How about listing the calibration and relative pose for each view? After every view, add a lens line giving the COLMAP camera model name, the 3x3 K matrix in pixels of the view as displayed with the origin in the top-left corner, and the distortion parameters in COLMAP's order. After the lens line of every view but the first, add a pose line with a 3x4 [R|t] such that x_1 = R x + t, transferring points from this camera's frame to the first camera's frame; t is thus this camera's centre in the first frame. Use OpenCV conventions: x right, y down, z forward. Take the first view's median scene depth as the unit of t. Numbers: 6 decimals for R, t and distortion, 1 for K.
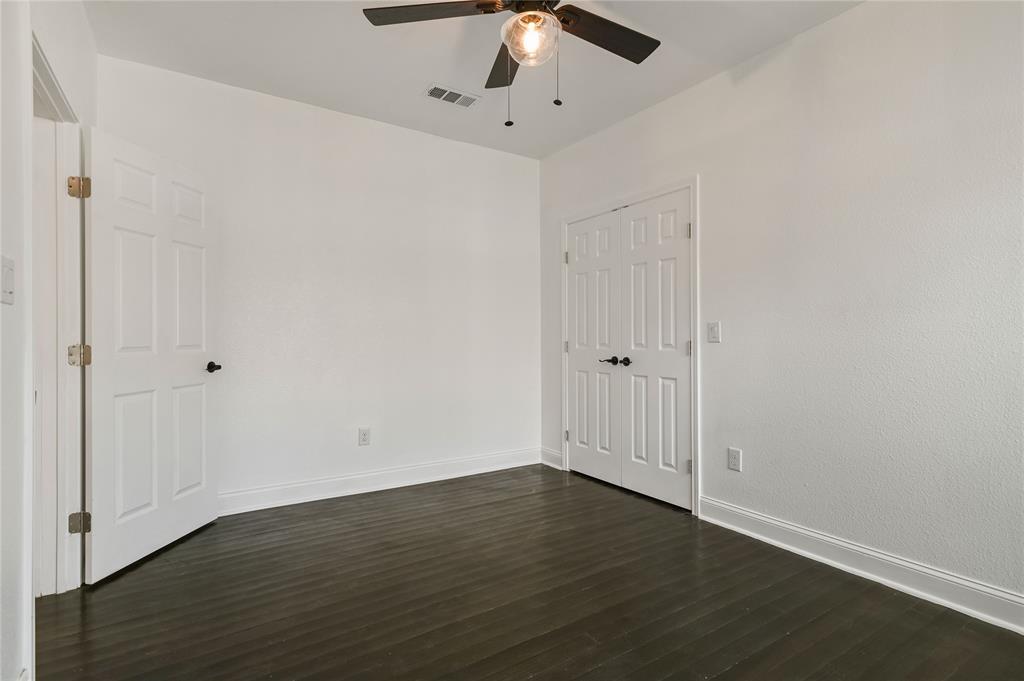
lens RADIAL K [[515.2, 0, 512.0], [0, 515.2, 340.5], [0, 0, 1]] dist [0.000462, -0.000240]
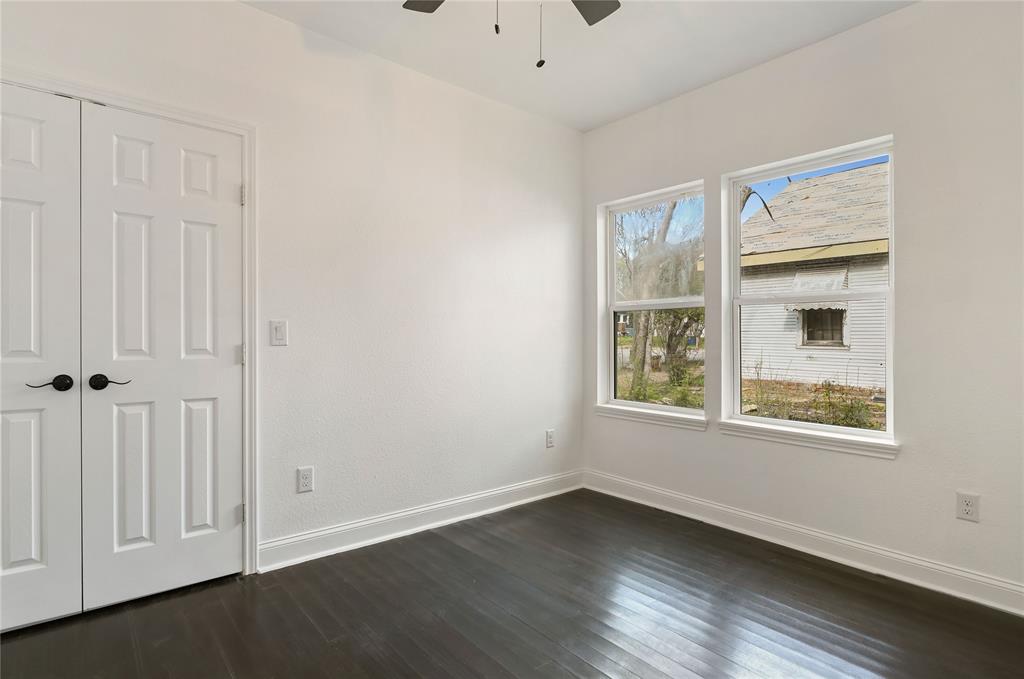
lens RADIAL K [[515.2, 0, 512.0], [0, 515.2, 339.5], [0, 0, 1]] dist [0.000462, -0.000240]
pose [[-0.135399, -0.001548, 0.990790, -0.438263], [-0.002141, 0.999997, 0.001269, -0.007563], [-0.990789, -0.001949, -0.135402, 0.705342]]
